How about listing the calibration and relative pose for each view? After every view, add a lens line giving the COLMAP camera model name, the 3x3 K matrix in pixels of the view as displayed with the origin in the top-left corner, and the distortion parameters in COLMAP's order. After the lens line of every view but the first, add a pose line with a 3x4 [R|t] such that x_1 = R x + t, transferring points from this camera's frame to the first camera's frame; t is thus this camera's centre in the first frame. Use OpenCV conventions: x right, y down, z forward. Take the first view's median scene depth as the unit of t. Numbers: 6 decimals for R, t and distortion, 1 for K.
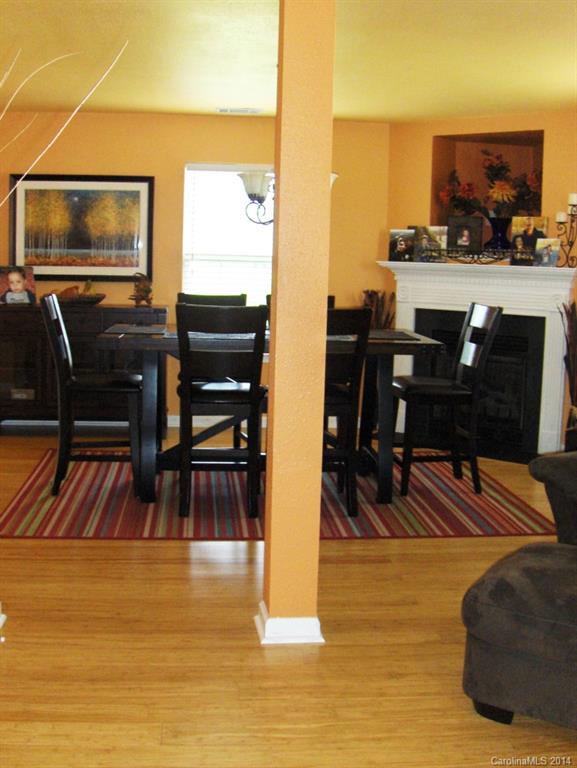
lens RADIAL K [[926.2, 0, 290.7], [0, 926.2, 355.8], [0, 0, 1]] dist [-0.195903, 0.047962]
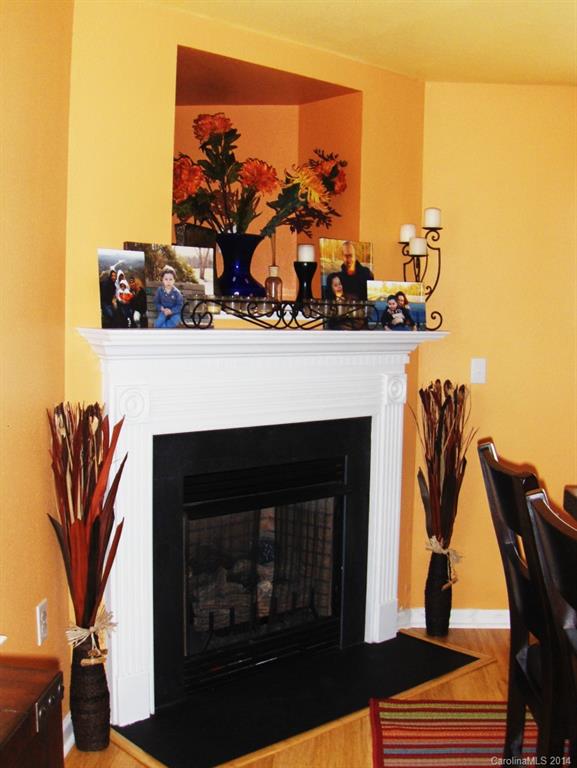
lens RADIAL K [[910.0, 0, 289.7], [0, 910.0, 399.2], [0, 0, 1]] dist [-0.189477, 0.011168]
pose [[0.160453, -0.110840, 0.980800, -0.292594], [0.090200, 0.991164, 0.097255, -0.113375], [-0.982913, 0.072863, 0.169033, 0.945661]]
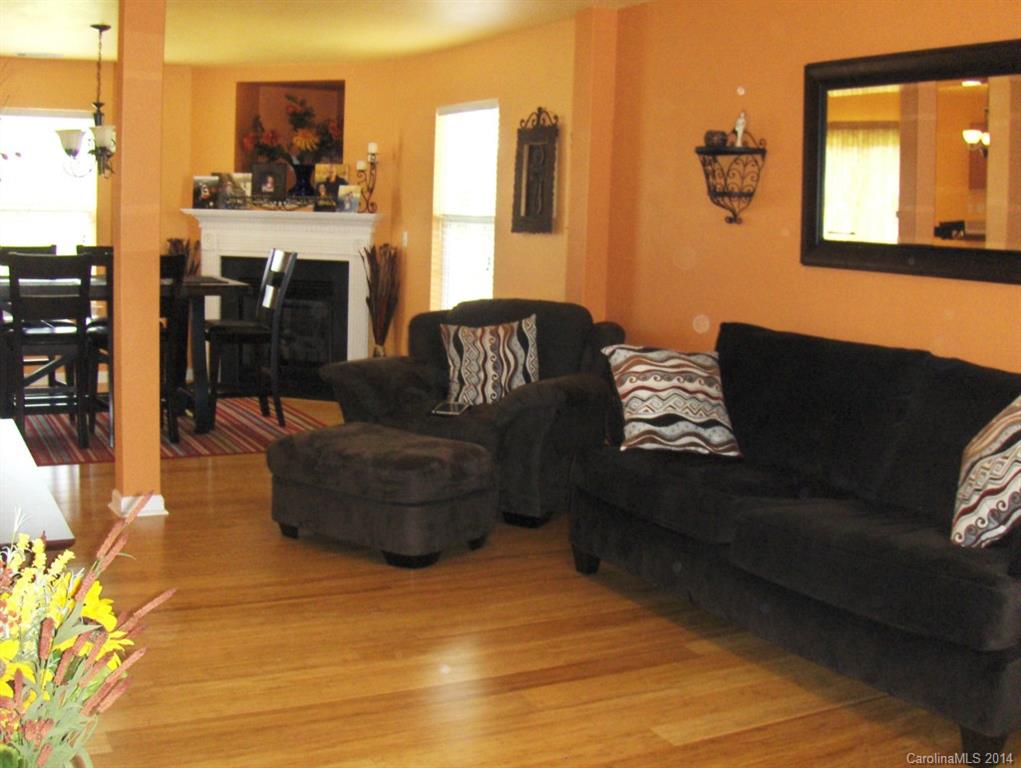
lens RADIAL K [[1231.3, 0, 510.5], [0, 1231.3, 384.0], [0, 0, 1]] dist [-0.195903, 0.047962]
pose [[0.930572, -0.045596, 0.363258, -0.061608], [0.028659, 0.998242, 0.051883, 0.029777], [-0.364985, -0.037870, 0.930243, -0.366179]]
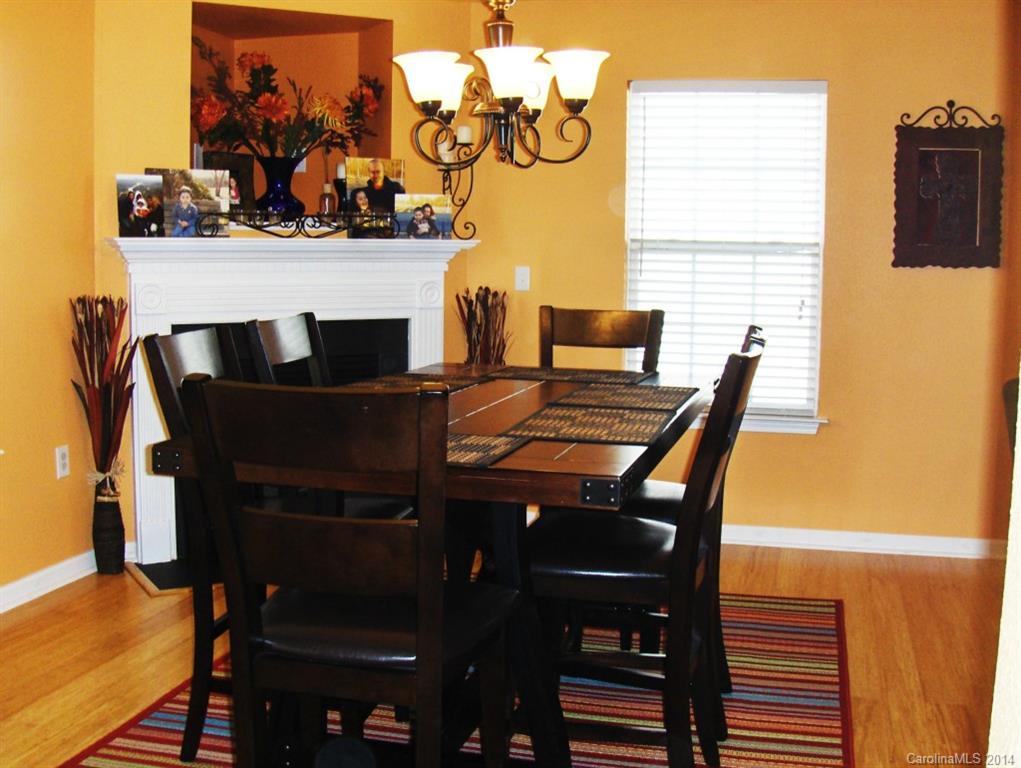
lens RADIAL K [[1209.7, 0, 510.5], [0, 1209.7, 384.0], [0, 0, 1]] dist [-0.189477, 0.011168]
pose [[0.349536, -0.131073, 0.927709, -0.476825], [0.092699, 0.990146, 0.104968, -0.078108], [-0.932326, 0.049307, 0.358242, 0.629410]]
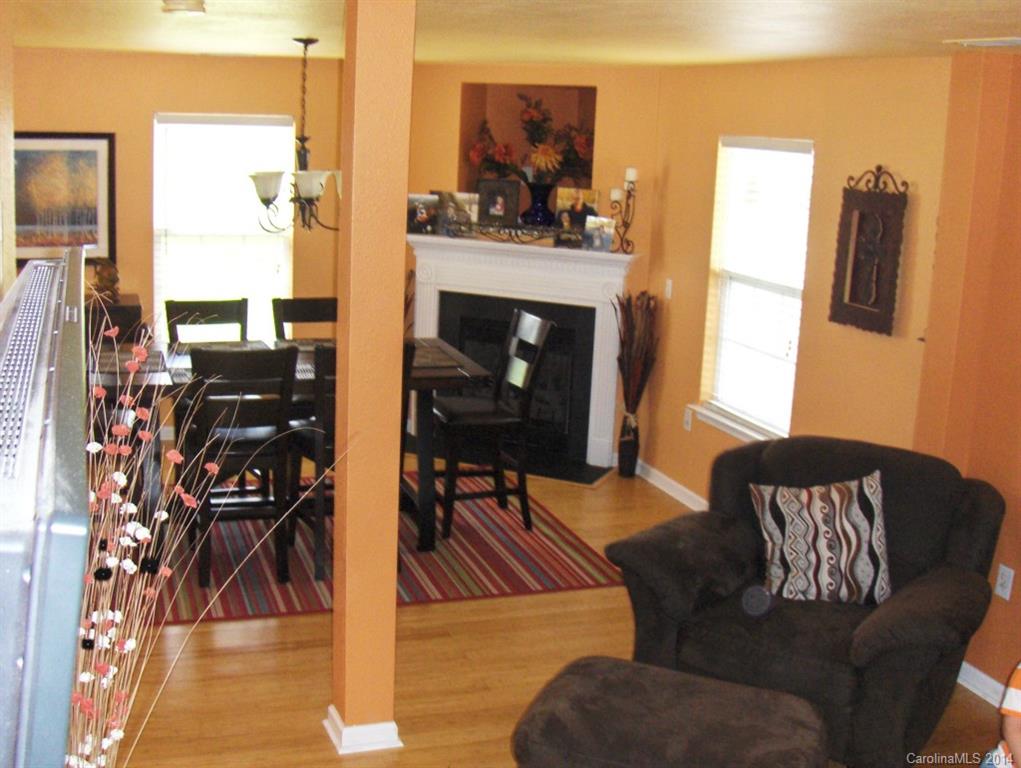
lens RADIAL K [[1231.3, 0, 510.5], [0, 1231.3, 384.0], [0, 0, 1]] dist [-0.195903, 0.047962]
pose [[0.972531, -0.033034, 0.230417, -0.066980], [0.005935, 0.993076, 0.117322, -0.106373], [-0.232697, -0.112731, 0.965994, -0.106529]]
